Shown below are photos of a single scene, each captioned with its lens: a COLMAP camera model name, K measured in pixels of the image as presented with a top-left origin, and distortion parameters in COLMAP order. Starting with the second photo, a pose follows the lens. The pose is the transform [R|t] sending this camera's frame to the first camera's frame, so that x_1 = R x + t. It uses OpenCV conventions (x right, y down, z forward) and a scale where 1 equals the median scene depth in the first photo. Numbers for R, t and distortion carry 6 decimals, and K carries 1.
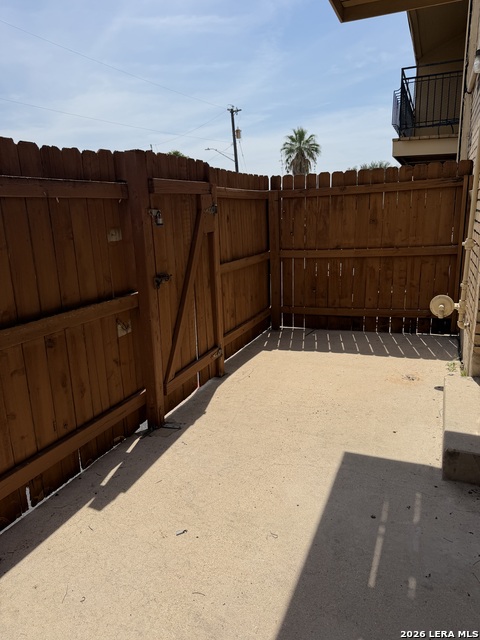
lens RADIAL K [[447.2, 0, 238.2], [0, 447.2, 319.2], [0, 0, 1]] dist [0.009942, -0.025277]
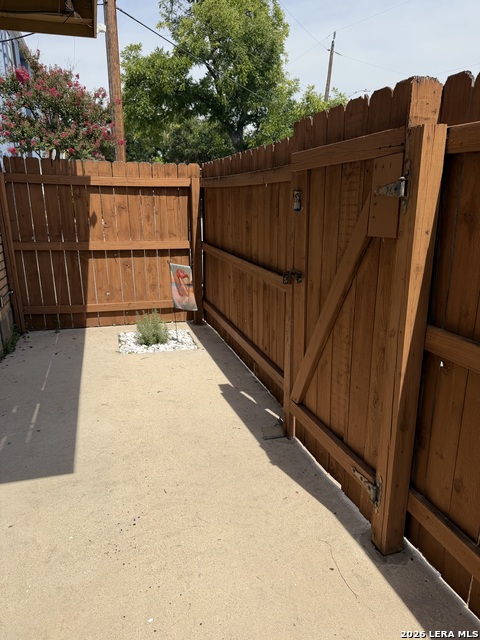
lens RADIAL K [[447.2, 0, 236.3], [0, 447.2, 321.3], [0, 0, 1]] dist [0.009942, -0.025277]
pose [[-0.765968, 0.194338, -0.612801, 0.457086], [-0.135265, 0.883157, 0.449151, -0.392065], [0.628487, 0.426926, -0.650183, 1.587513]]
